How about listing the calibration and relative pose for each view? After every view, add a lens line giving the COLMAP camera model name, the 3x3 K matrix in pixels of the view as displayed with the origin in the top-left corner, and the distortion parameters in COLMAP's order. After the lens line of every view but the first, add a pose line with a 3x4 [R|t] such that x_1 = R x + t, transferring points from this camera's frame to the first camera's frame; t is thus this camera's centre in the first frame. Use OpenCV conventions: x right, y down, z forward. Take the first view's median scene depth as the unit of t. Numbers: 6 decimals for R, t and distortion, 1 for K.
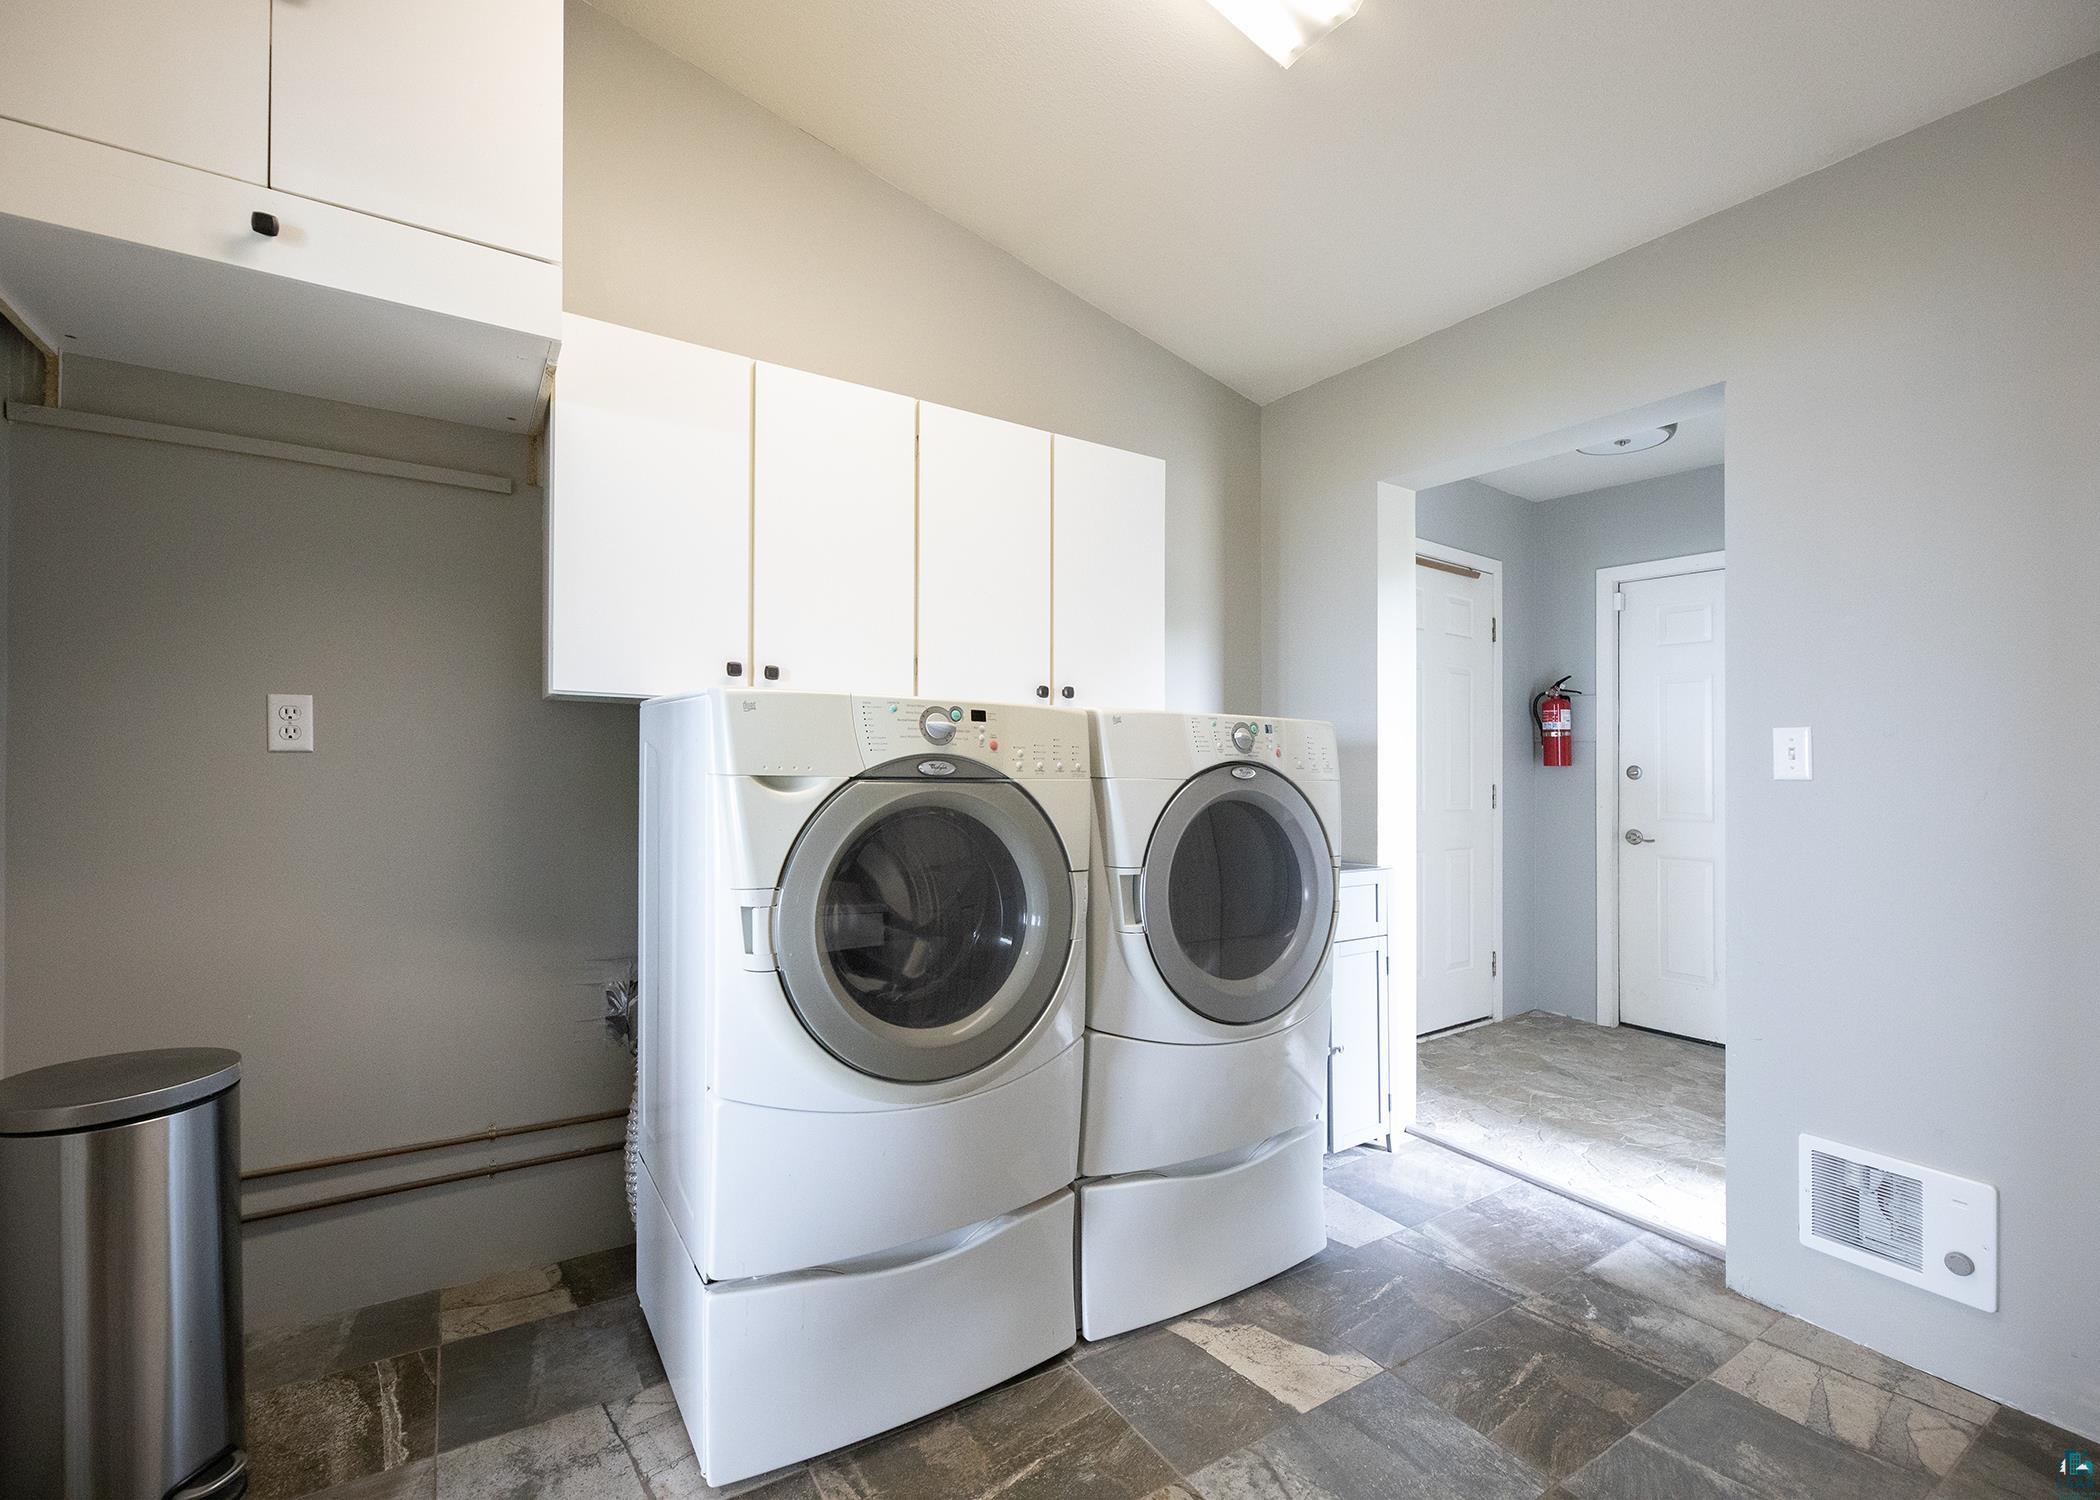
lens RADIAL K [[941.5, 0, 1051.7], [0, 941.5, 750.8], [0, 0, 1]] dist [-0.002735, -0.003025]
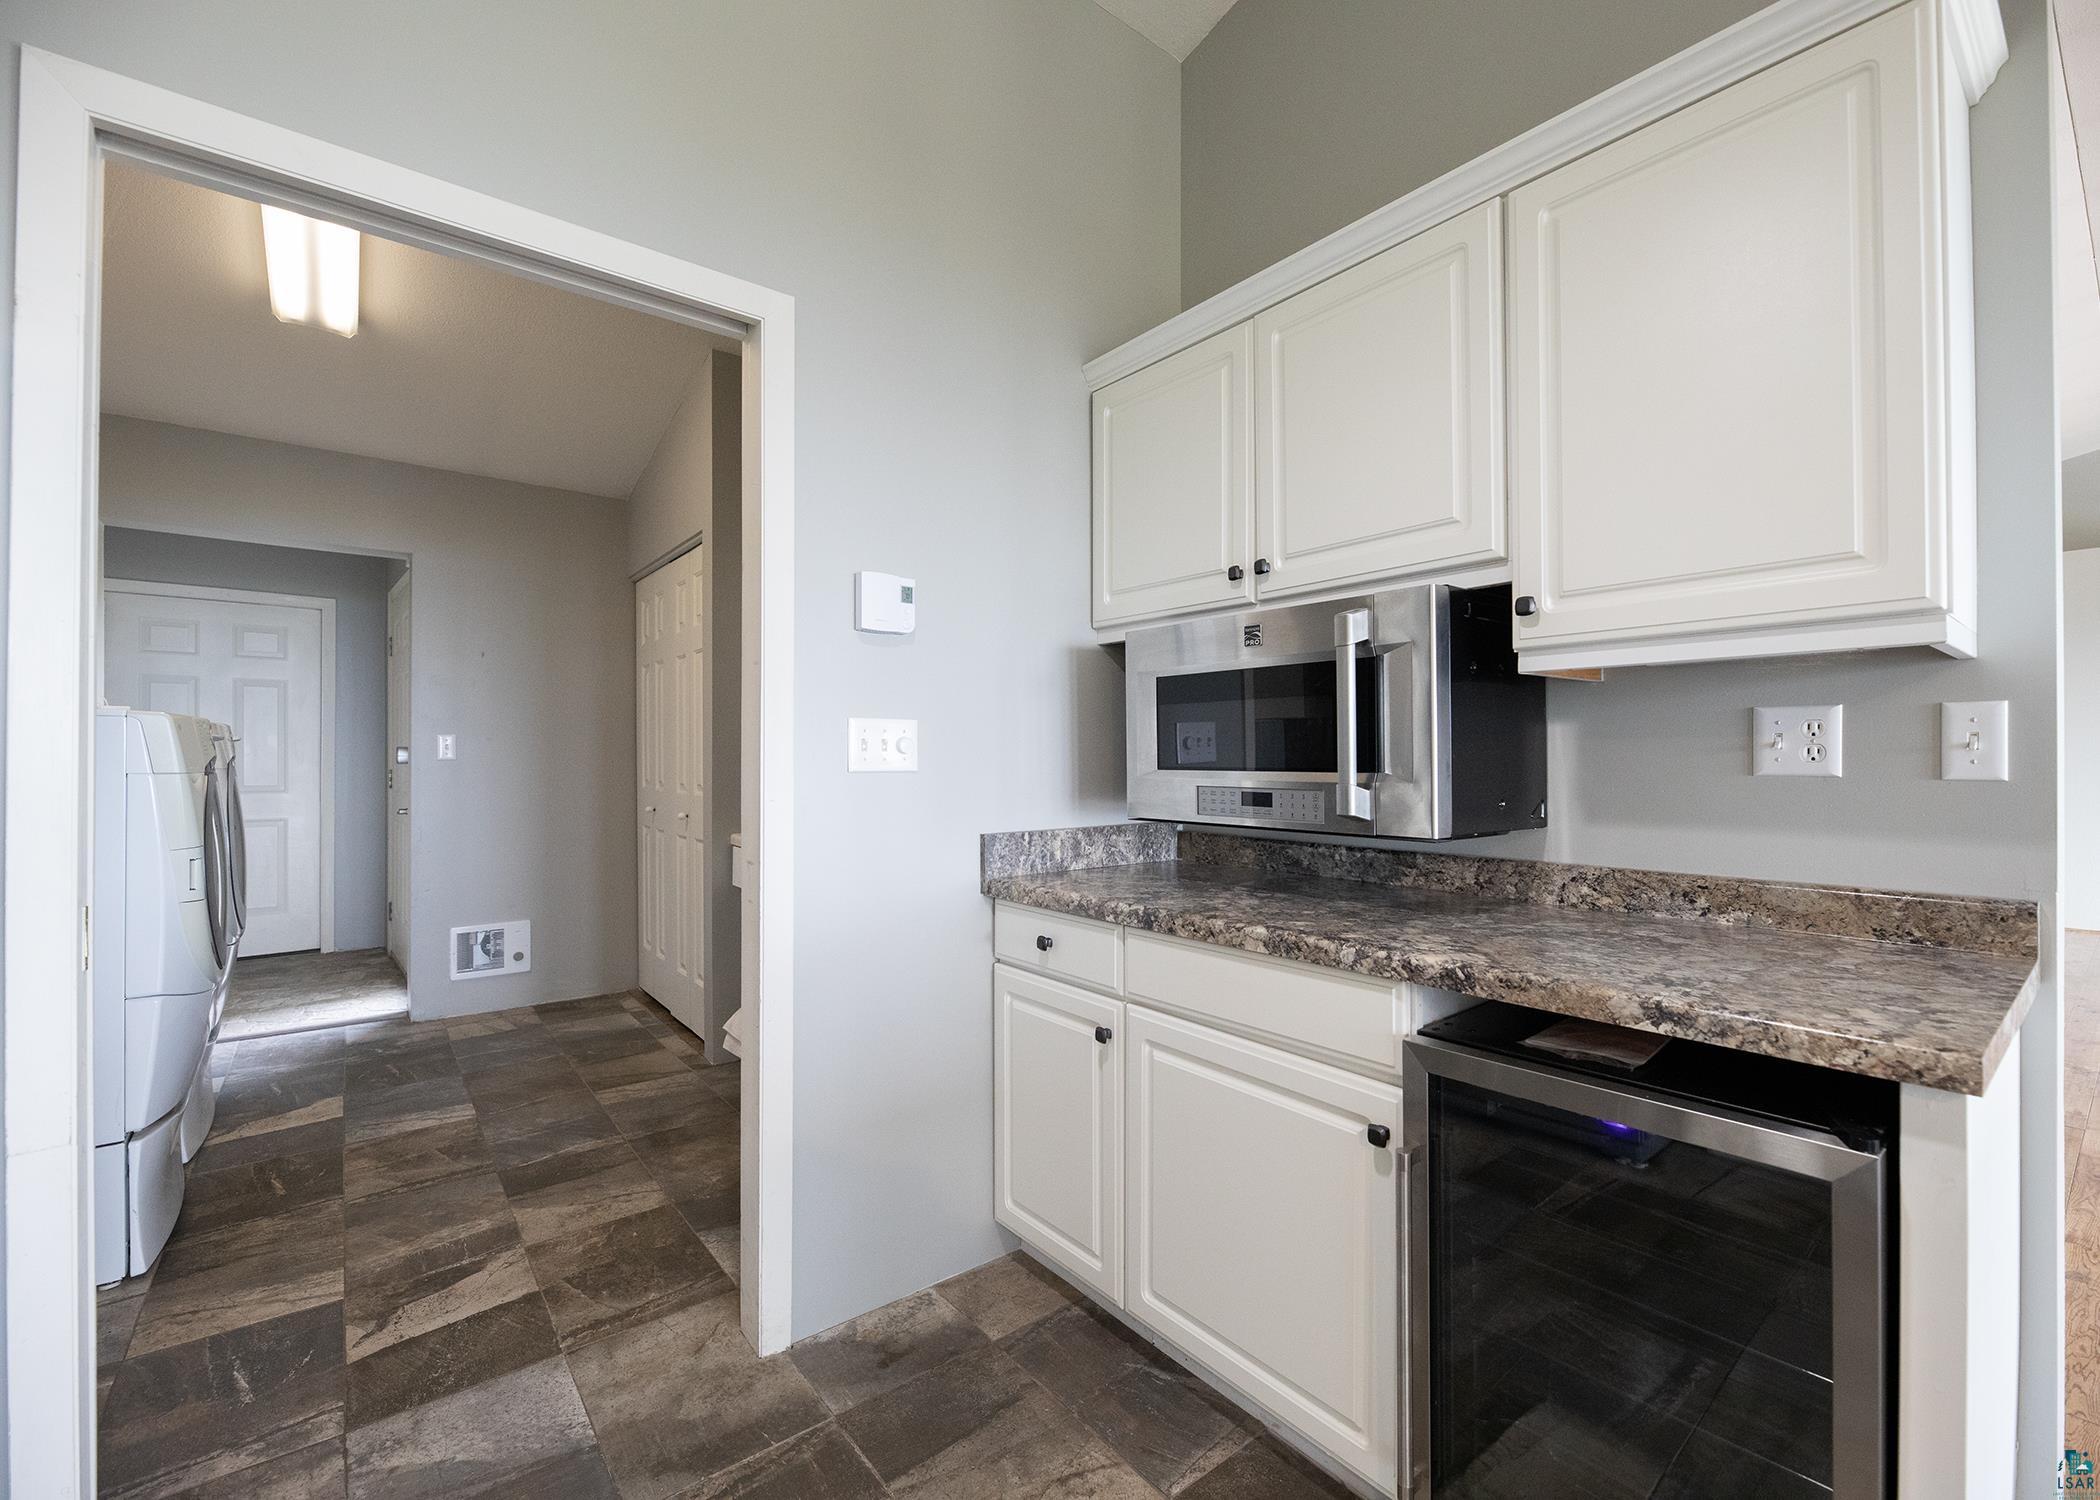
lens RADIAL K [[888.9, 0, 1048.9], [0, 888.9, 748.9], [0, 0, 1]] dist [0.000362, 0.000169]
pose [[-0.070224, -0.007777, 0.997501, -1.358205], [-0.013747, 0.999882, 0.006828, -0.027677], [-0.997437, -0.013233, -0.070323, -0.201108]]
